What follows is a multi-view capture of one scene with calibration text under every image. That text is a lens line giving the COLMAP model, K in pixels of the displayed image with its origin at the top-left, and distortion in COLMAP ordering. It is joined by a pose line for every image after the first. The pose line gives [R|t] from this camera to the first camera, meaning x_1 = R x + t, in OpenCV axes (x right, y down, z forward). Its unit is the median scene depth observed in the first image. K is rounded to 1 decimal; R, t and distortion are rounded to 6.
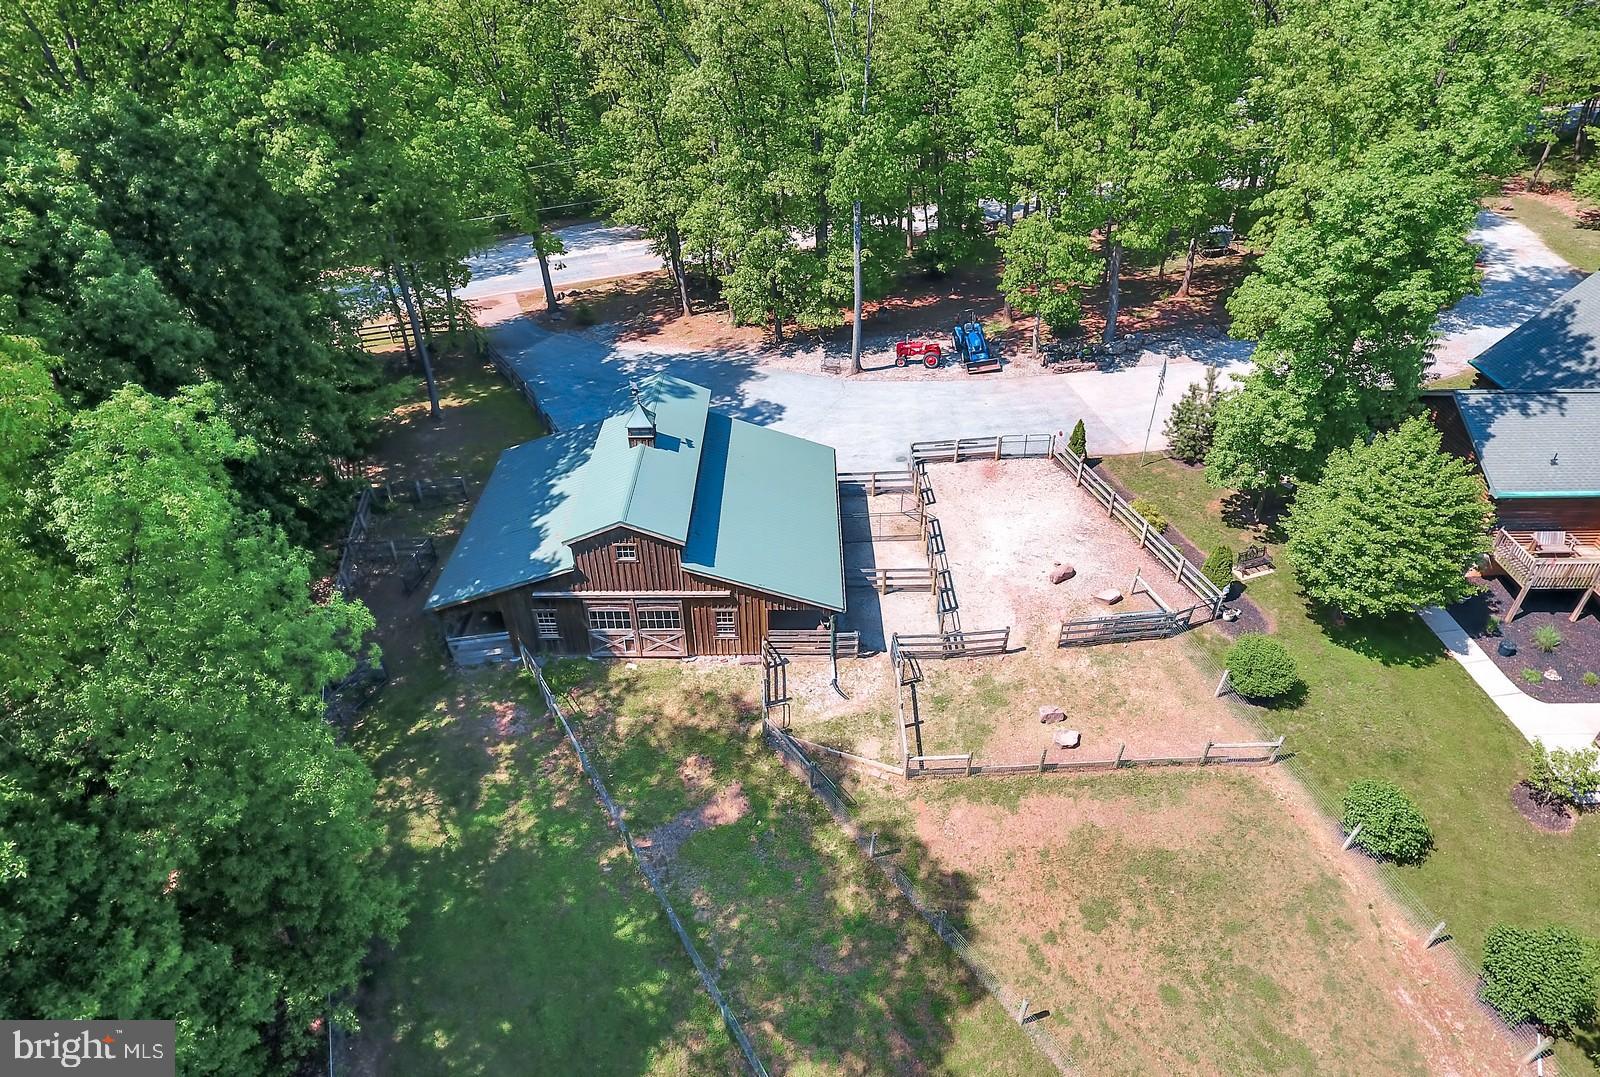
lens RADIAL K [[953.1, 0, 794.5], [0, 953.1, 529.1], [0, 0, 1]] dist [0.005778, -0.004021]
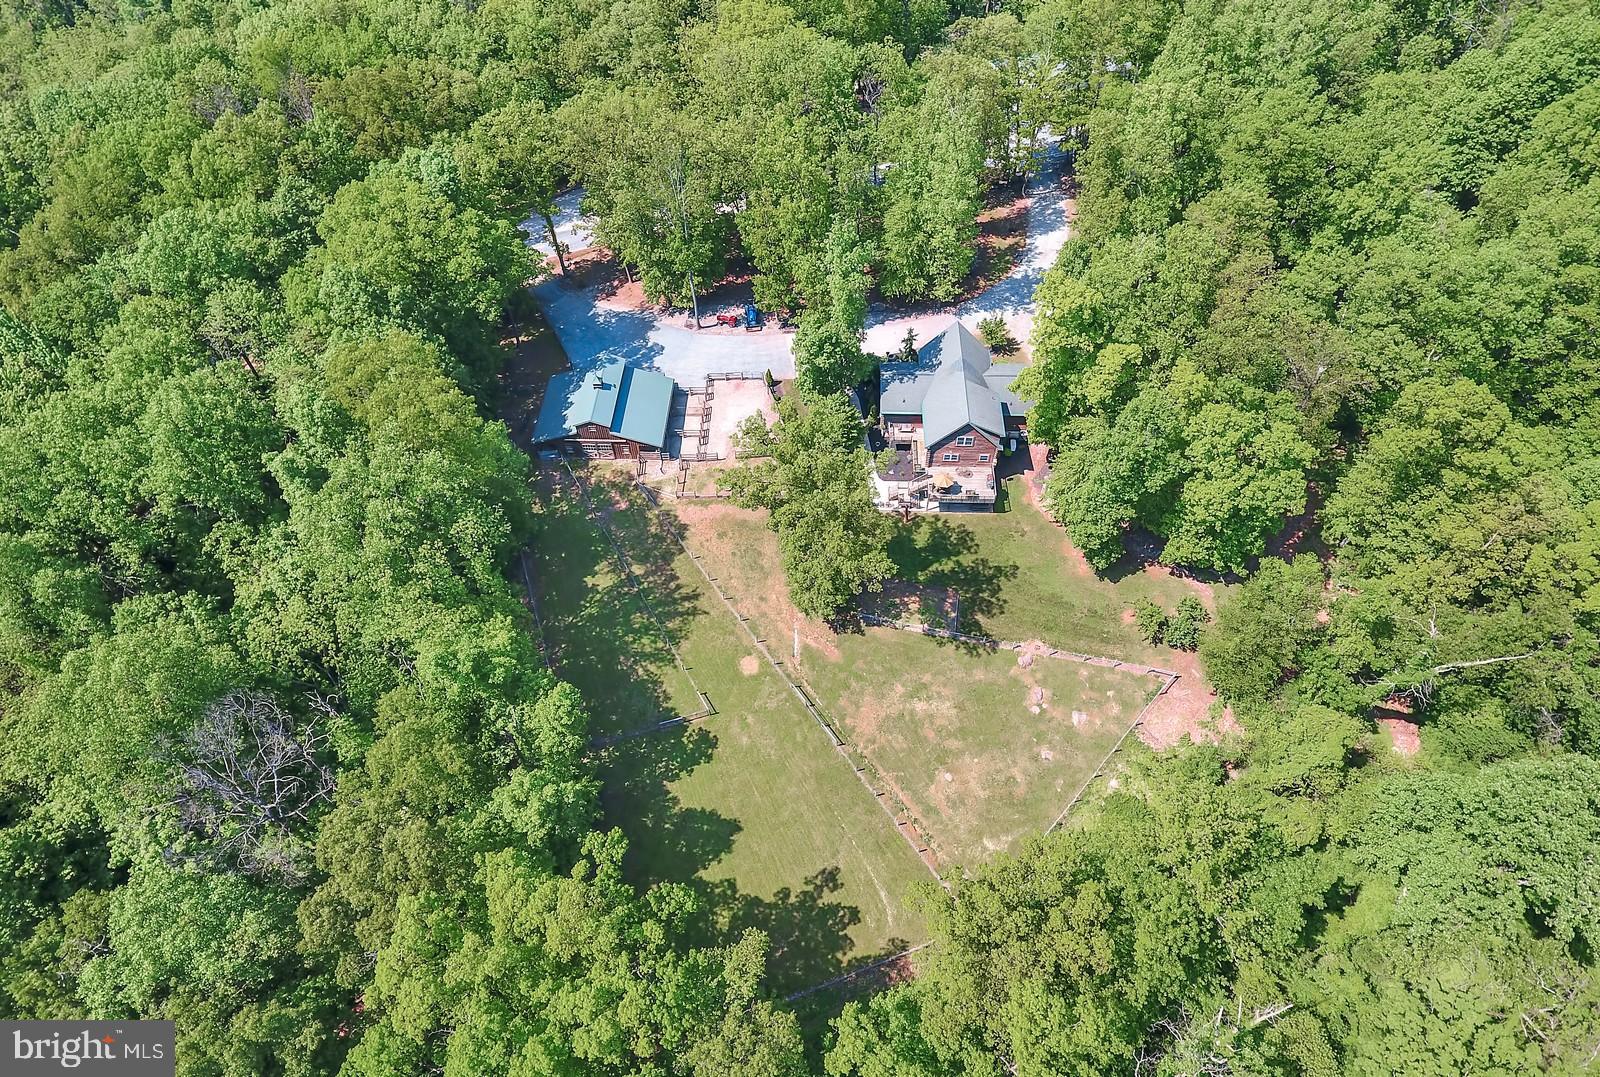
lens RADIAL K [[953.1, 0, 787.9], [0, 953.1, 537.6], [0, 0, 1]] dist [0.005778, -0.004021]
pose [[0.999201, 0.027460, -0.029056, 0.553388], [-0.018340, 0.960641, 0.277188, -0.494417], [0.035524, -0.276434, 0.960376, -2.043899]]
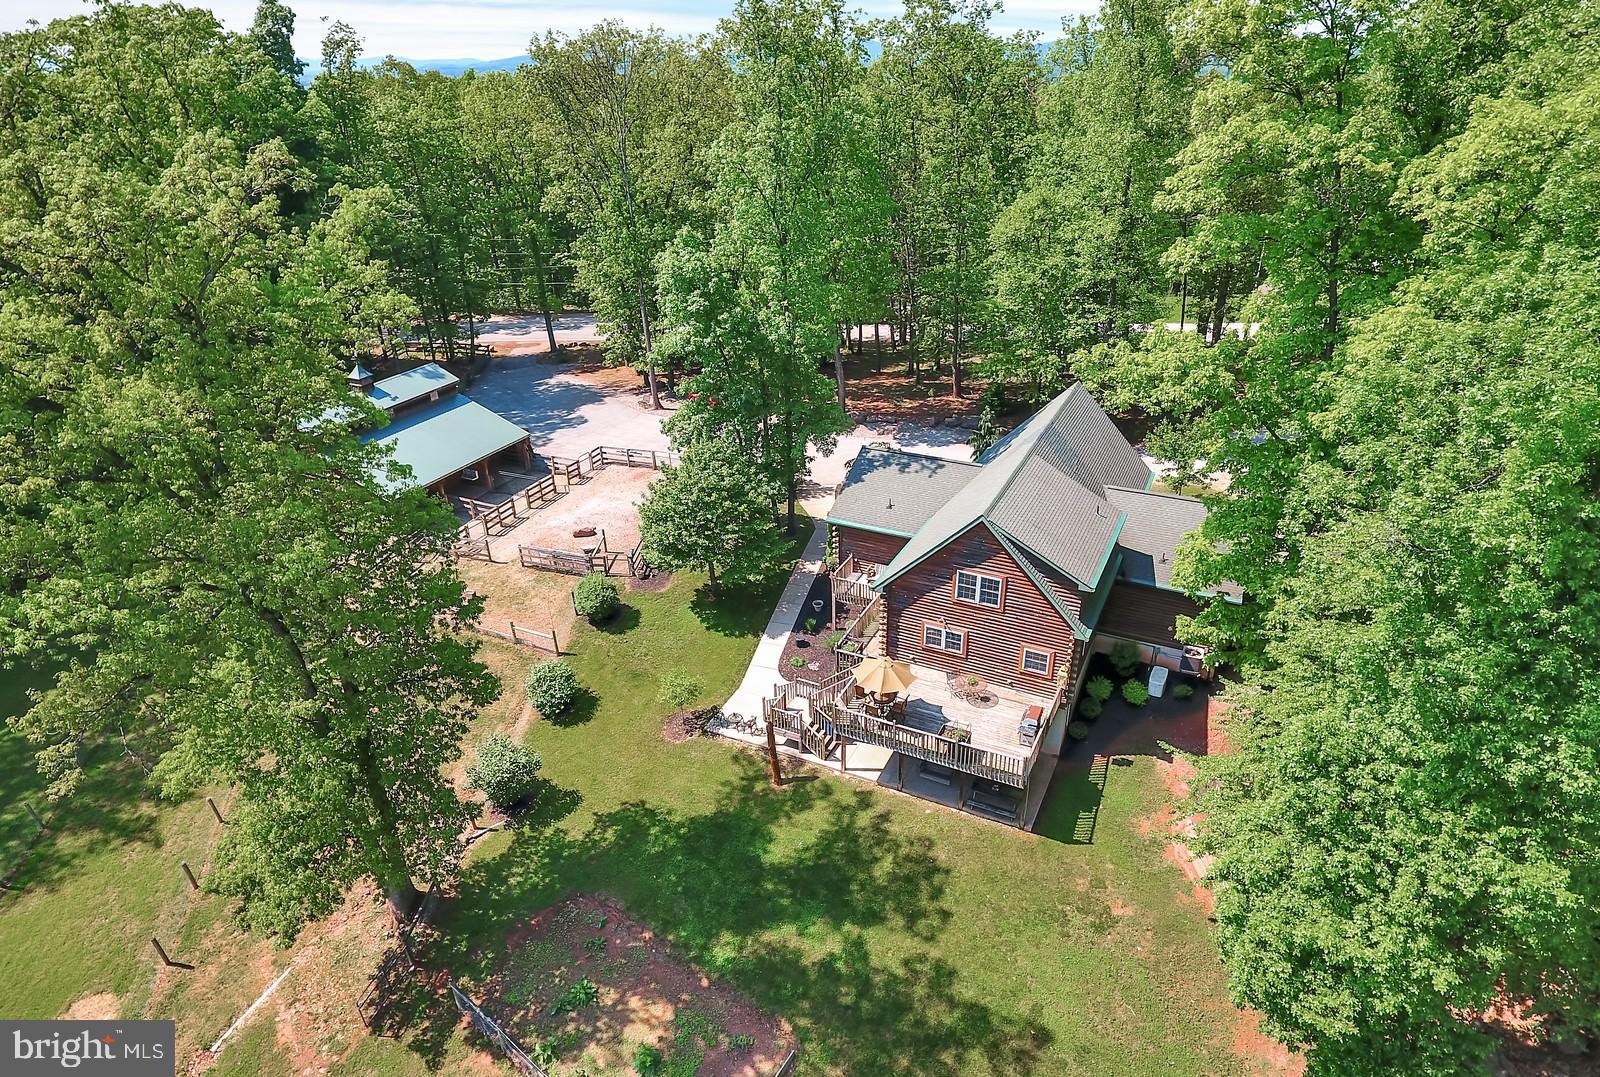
lens RADIAL K [[953.1, 0, 779.8], [0, 953.1, 495.4], [0, 0, 1]] dist [0.005778, -0.004021]
pose [[0.891315, 0.179883, -0.416173, 1.215888], [-0.247320, 0.962231, -0.113776, 0.091677], [0.379989, 0.204338, 0.902139, -0.160829]]
